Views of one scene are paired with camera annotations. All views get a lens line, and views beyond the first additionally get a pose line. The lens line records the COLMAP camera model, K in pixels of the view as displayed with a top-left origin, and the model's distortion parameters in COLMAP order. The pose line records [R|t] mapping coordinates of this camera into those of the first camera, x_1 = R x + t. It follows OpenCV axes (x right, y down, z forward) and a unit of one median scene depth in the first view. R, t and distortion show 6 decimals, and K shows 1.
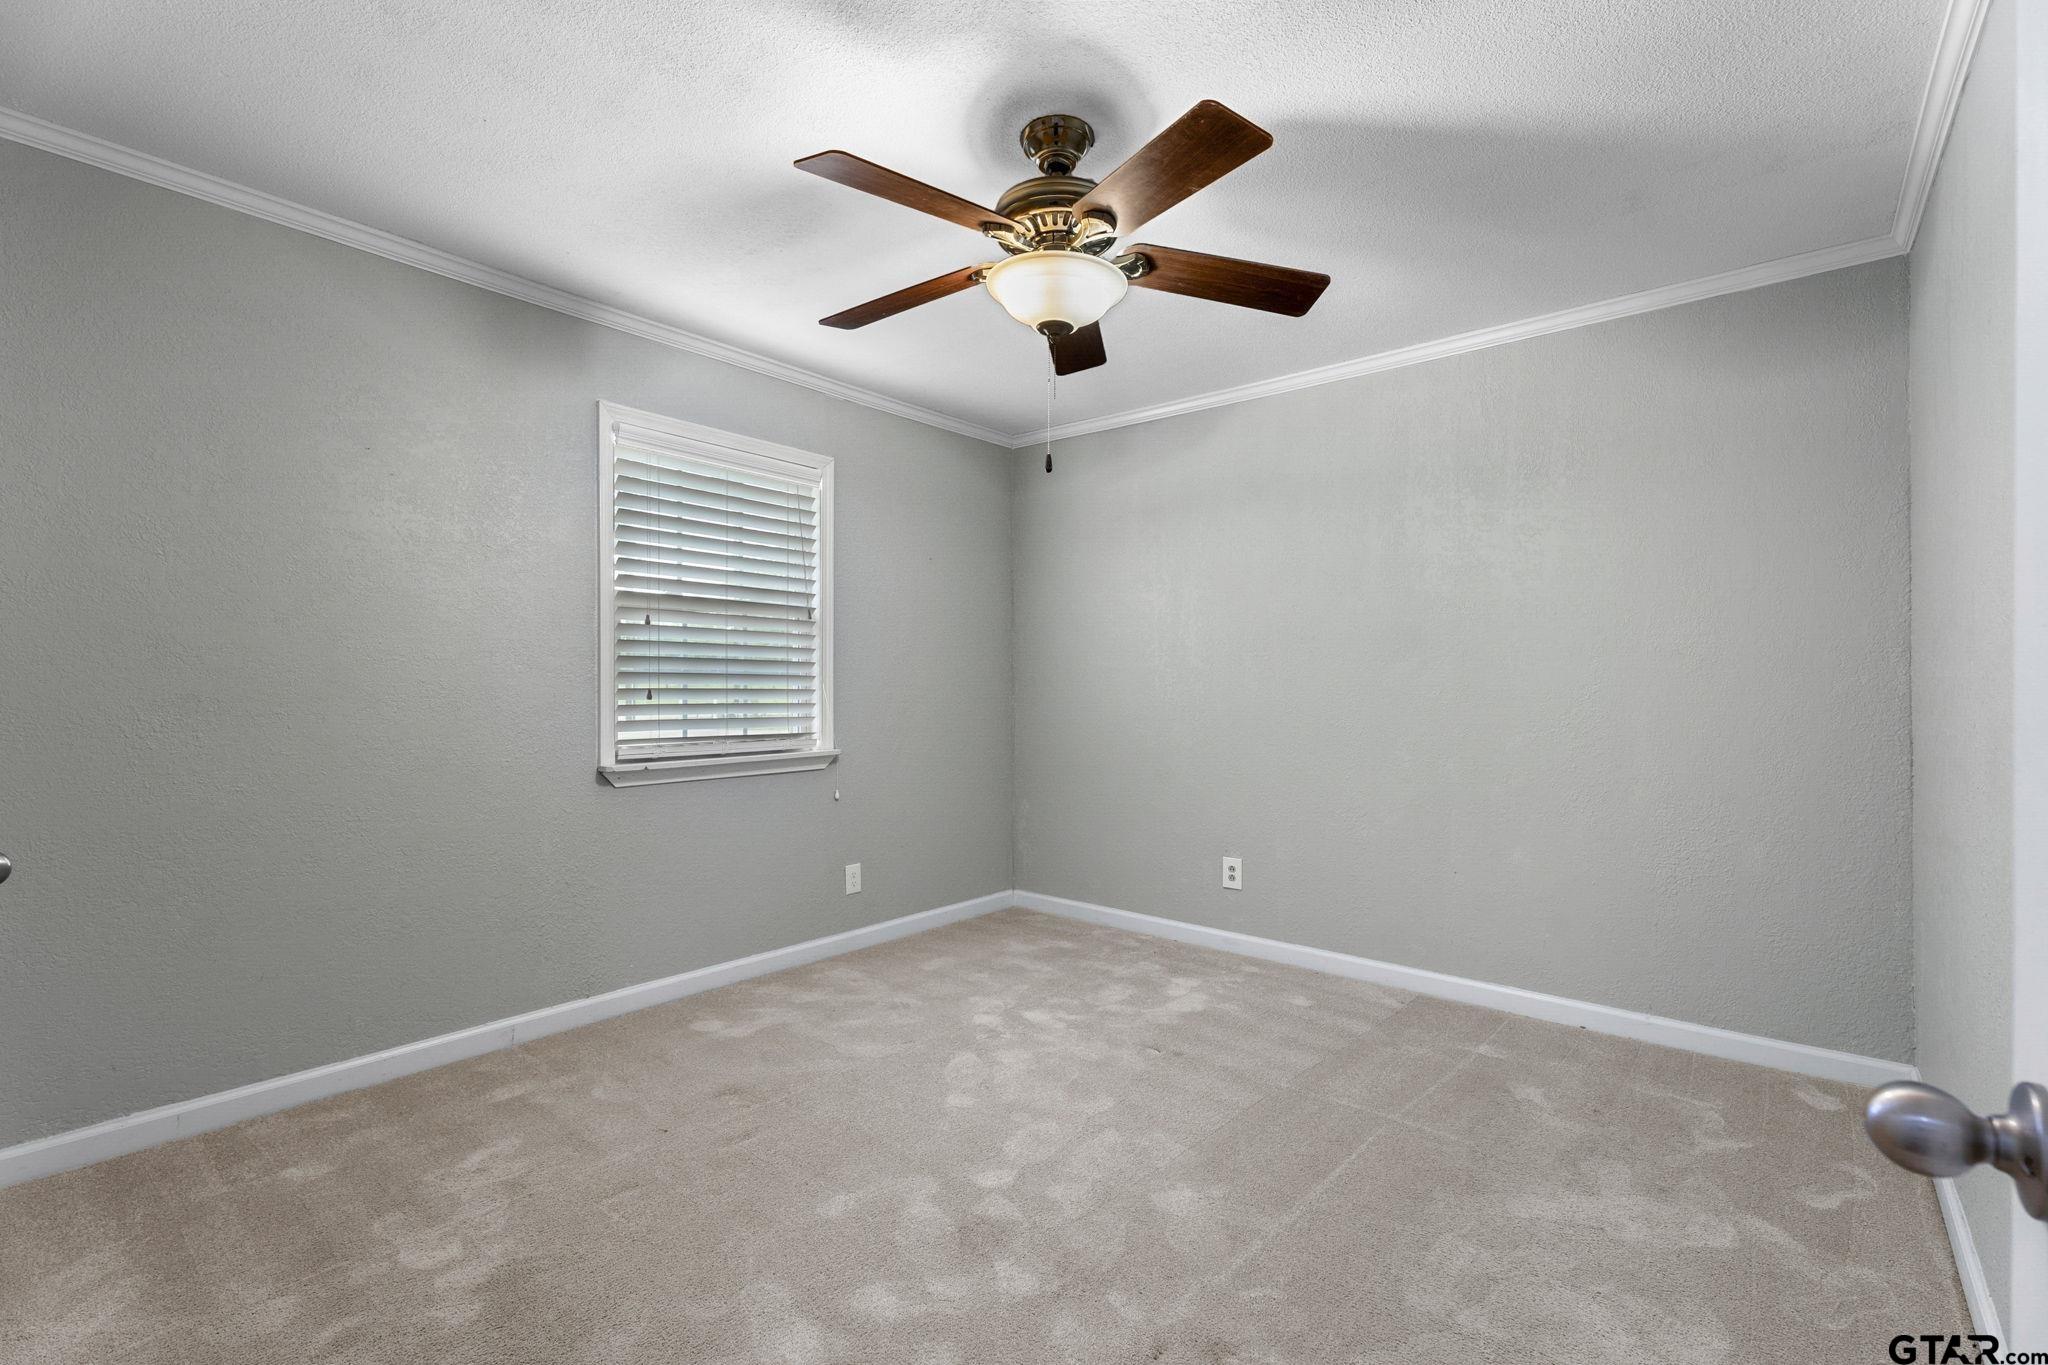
lens RADIAL K [[894.1, 0, 1030.6], [0, 894.1, 677.1], [0, 0, 1]] dist [0.000400, -0.000012]
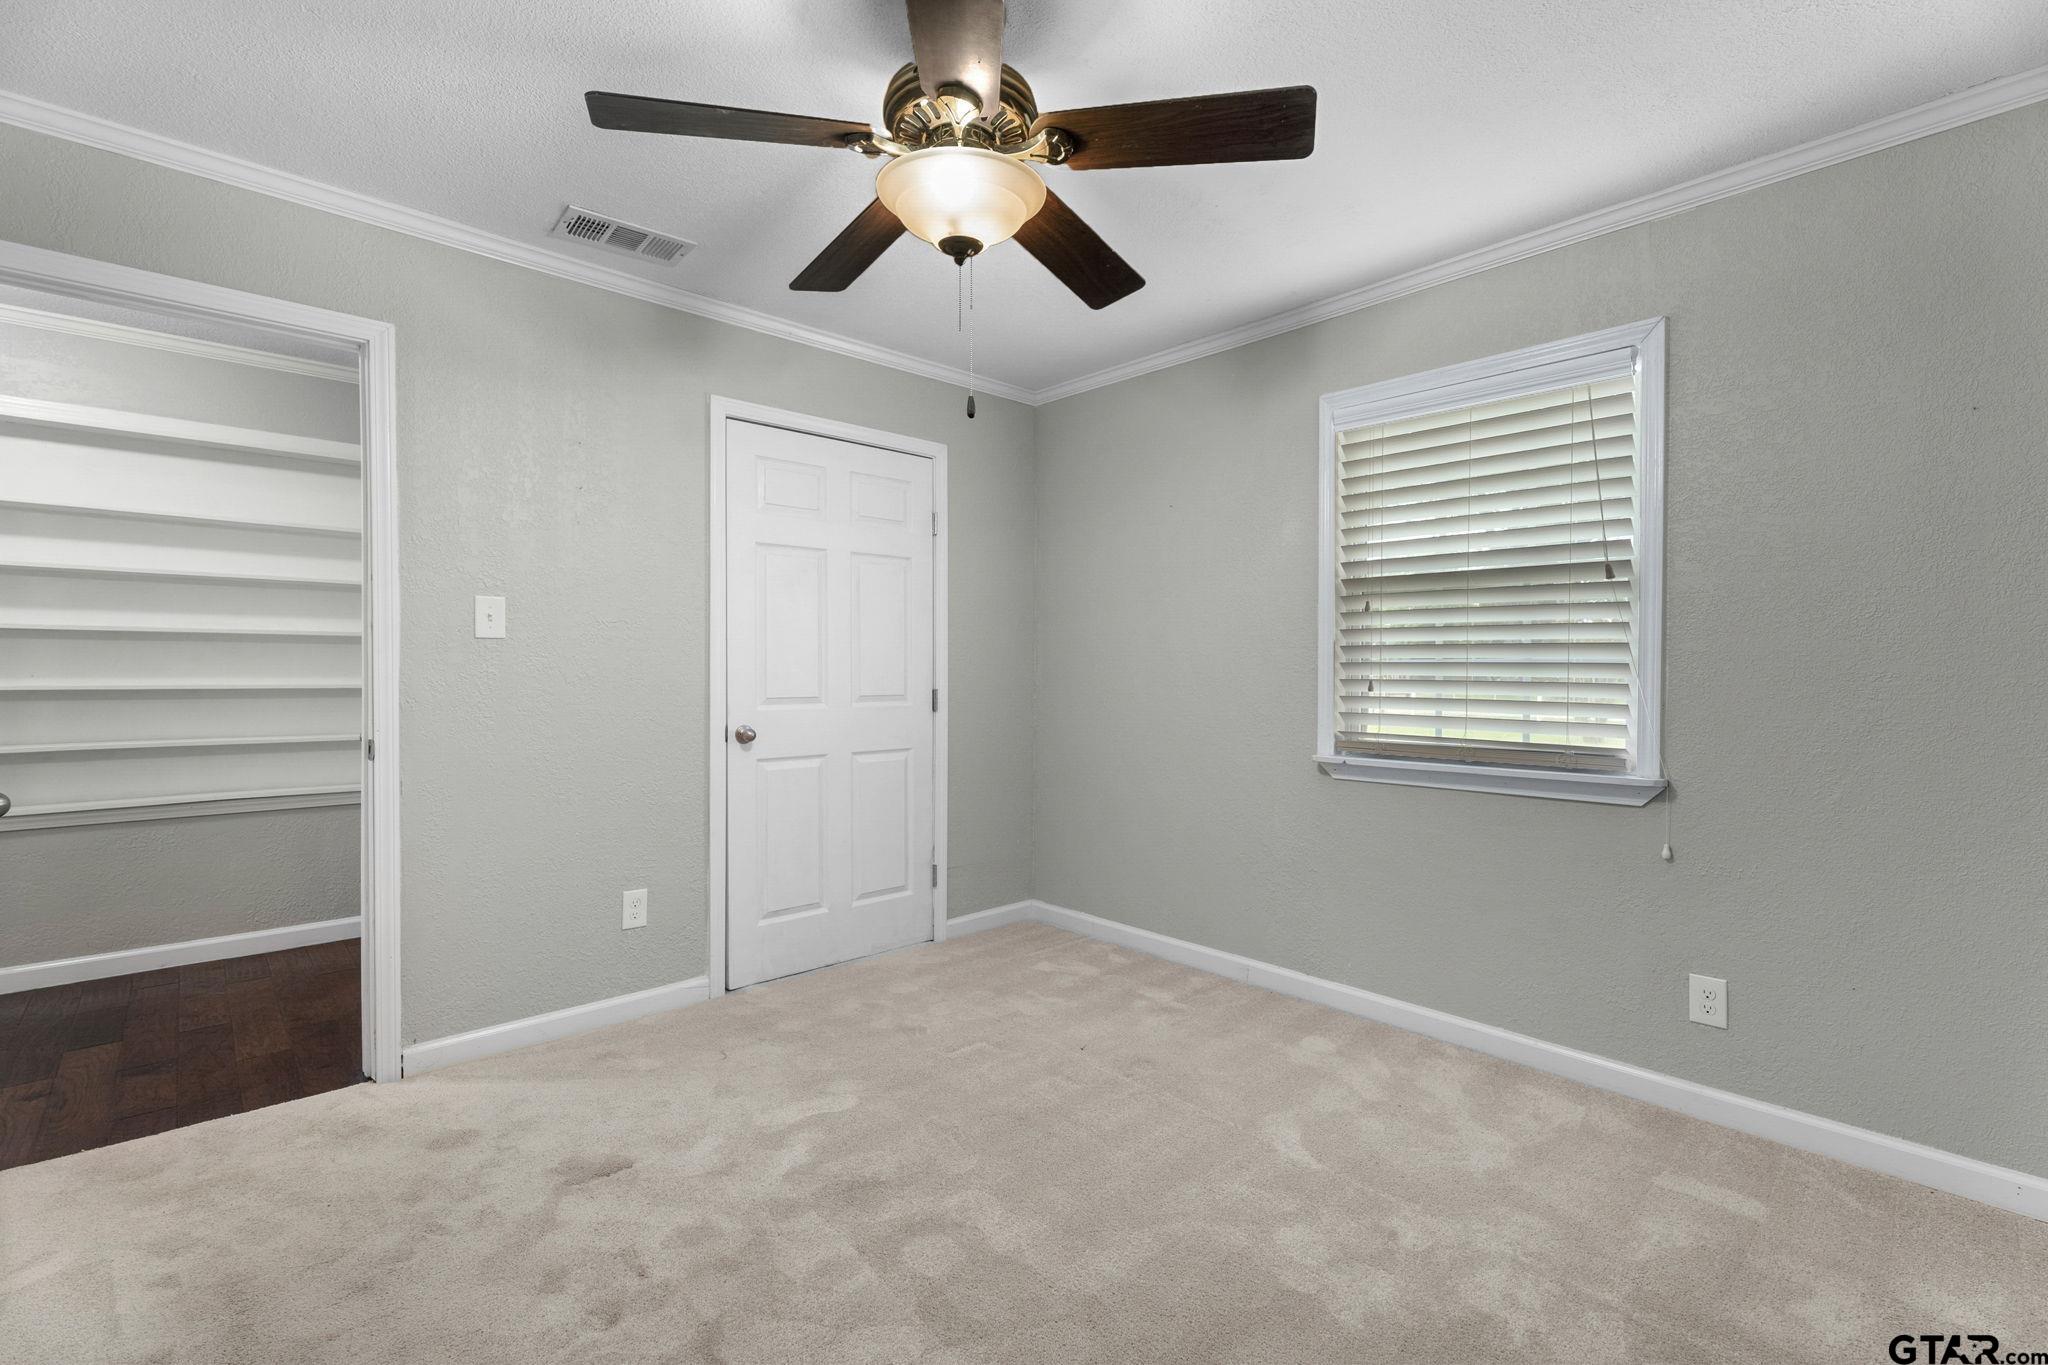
lens RADIAL K [[921.0, 0, 1022.9], [0, 921.0, 669.3], [0, 0, 1]] dist [0.001537, -0.000036]
pose [[-0.132522, -0.002274, -0.991177, 0.580774], [0.006115, 0.999976, -0.003112, 0.003470], [0.991161, -0.006474, -0.132505, 0.769356]]
